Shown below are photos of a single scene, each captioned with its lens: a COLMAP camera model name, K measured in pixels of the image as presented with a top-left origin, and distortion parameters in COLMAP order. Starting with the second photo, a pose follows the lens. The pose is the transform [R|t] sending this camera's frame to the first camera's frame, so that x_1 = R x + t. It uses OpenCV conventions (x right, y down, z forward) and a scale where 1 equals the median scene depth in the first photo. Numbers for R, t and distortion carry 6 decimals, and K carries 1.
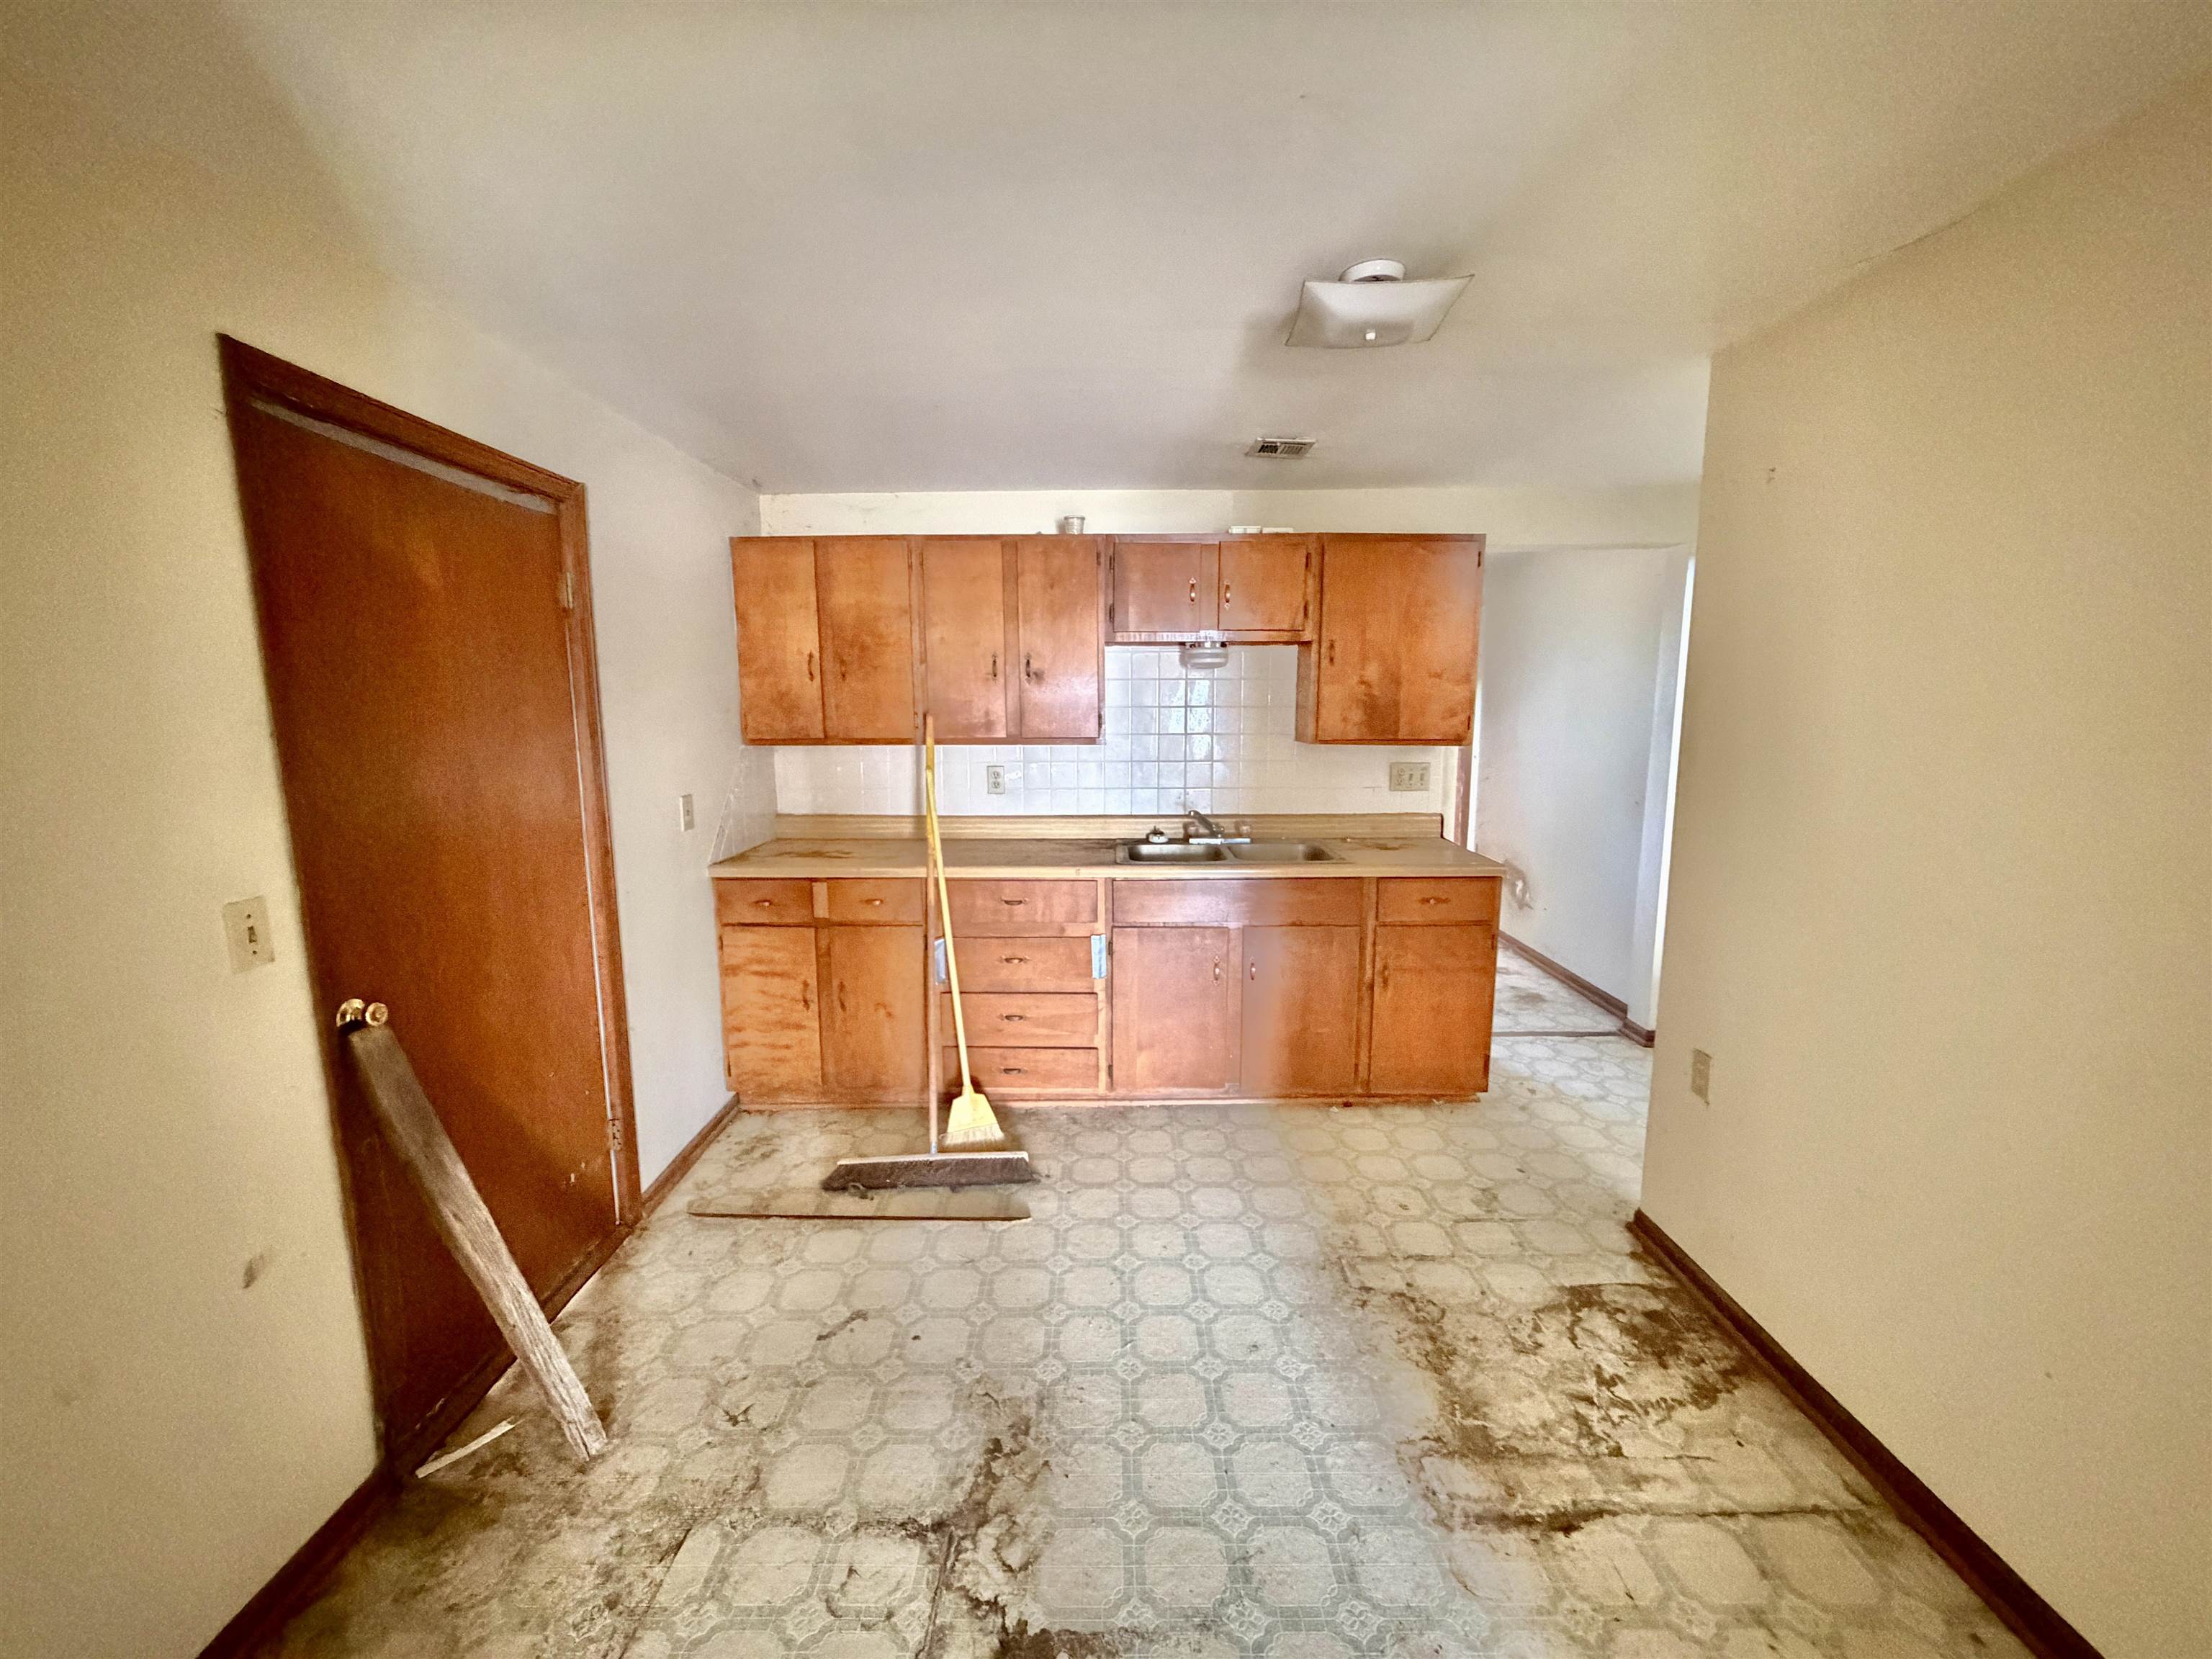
lens RADIAL K [[889.0, 0, 1112.0], [0, 889.0, 830.4], [0, 0, 1]] dist [-0.000243, -0.000367]
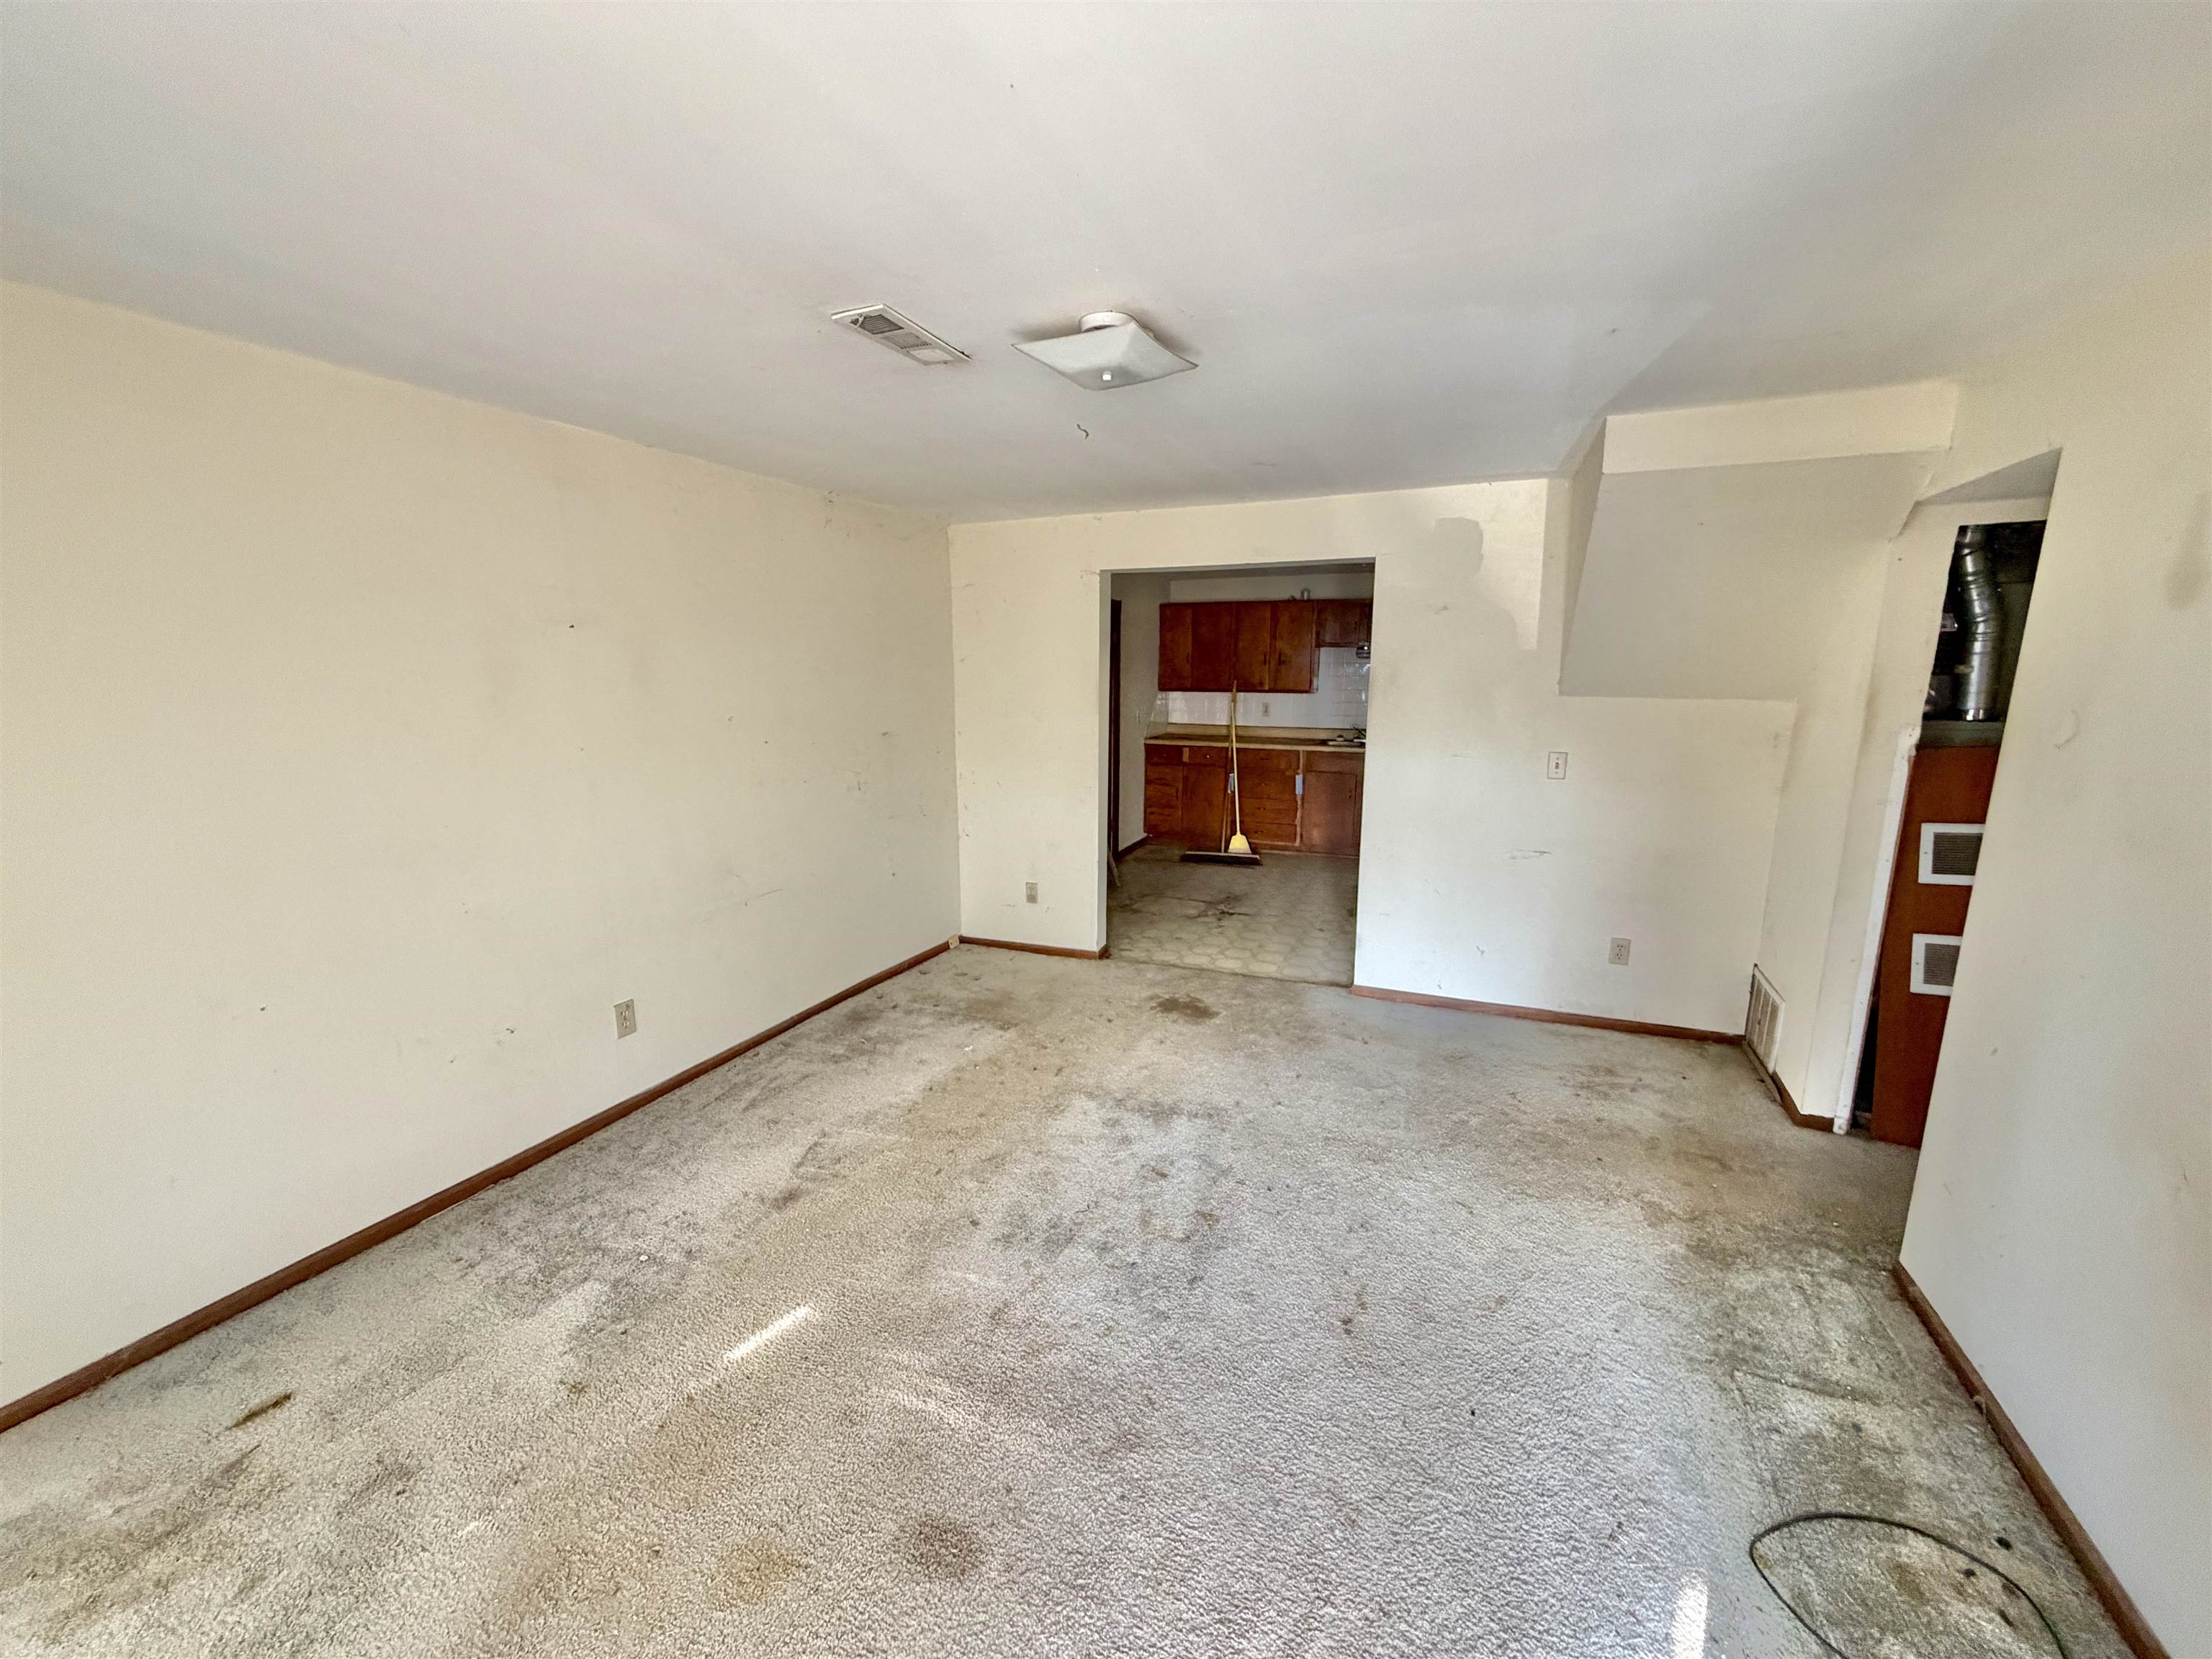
lens RADIAL K [[889.0, 0, 1104.9], [0, 889.0, 832.5], [0, 0, 1]] dist [-0.000243, -0.000367]
pose [[0.922672, 0.074679, -0.378285, 0.395941], [-0.059392, 0.996883, 0.051937, 0.172119], [0.380984, -0.025453, 0.924231, -1.313330]]
